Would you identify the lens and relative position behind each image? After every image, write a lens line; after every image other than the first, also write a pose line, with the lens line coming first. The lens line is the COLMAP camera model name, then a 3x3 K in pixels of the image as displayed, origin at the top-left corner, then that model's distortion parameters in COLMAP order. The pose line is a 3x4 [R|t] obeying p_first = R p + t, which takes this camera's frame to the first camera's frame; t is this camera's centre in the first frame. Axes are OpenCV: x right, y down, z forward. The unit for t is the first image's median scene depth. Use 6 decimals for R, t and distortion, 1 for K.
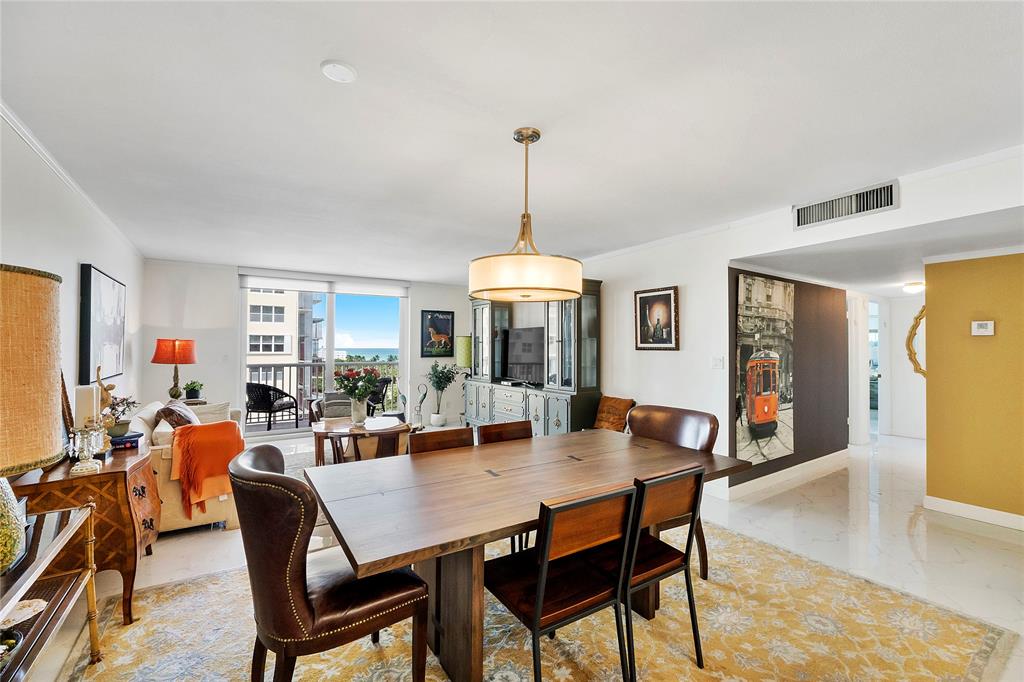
lens RADIAL K [[429.4, 0, 512.1], [0, 429.4, 343.0], [0, 0, 1]] dist [-0.008527, 0.000100]
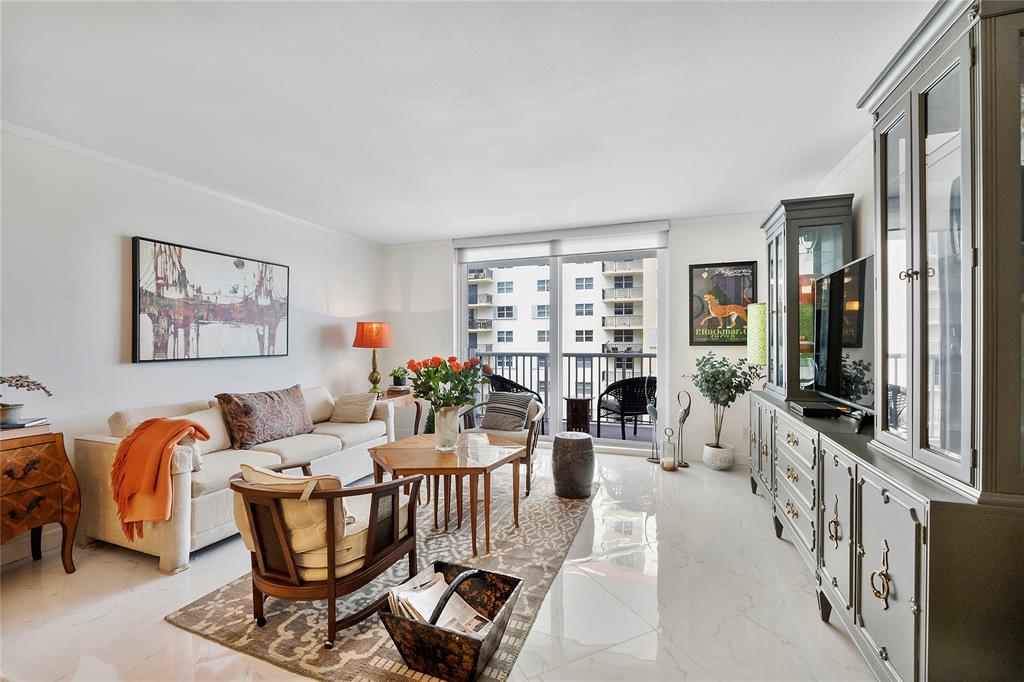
lens RADIAL K [[438.1, 0, 512.0], [0, 438.1, 341.0], [0, 0, 1]] dist [-0.002310, -0.000120]
pose [[0.599196, -0.004464, -0.800590, 0.188869], [0.010722, 0.999940, 0.002450, 0.035896], [0.800530, -0.010052, 0.599208, 0.687953]]
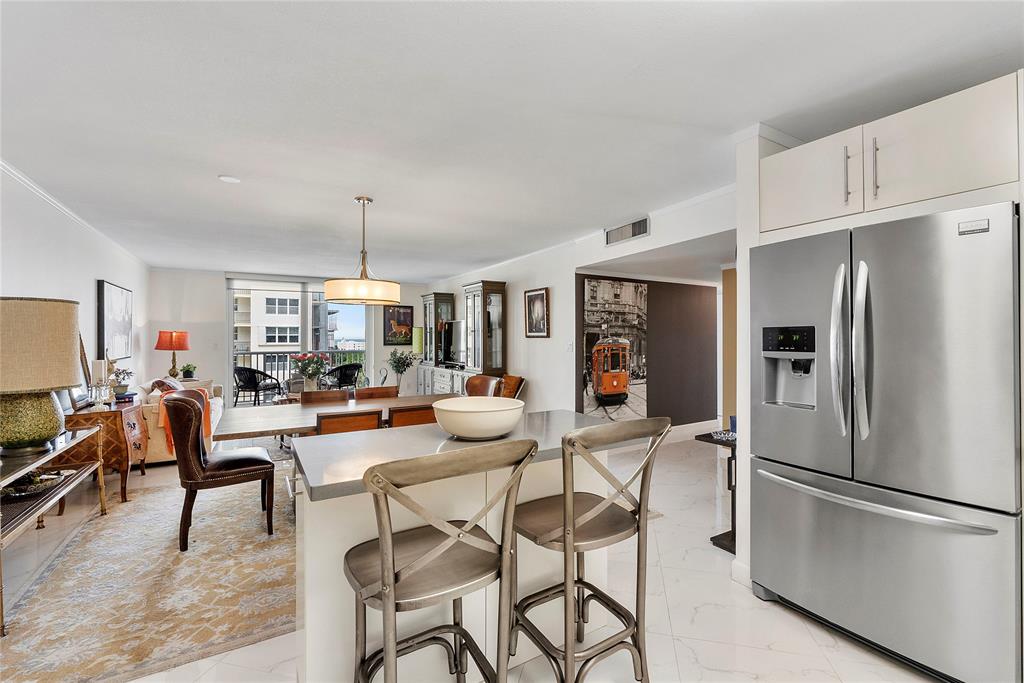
lens RADIAL K [[435.8, 0, 515.0], [0, 435.8, 339.6], [0, 0, 1]] dist [-0.005932, -0.000156]
pose [[0.999108, -0.004658, -0.041960, 0.303722], [0.005261, 0.999885, 0.014258, 0.003331], [0.041888, -0.014466, 0.999018, -0.270101]]
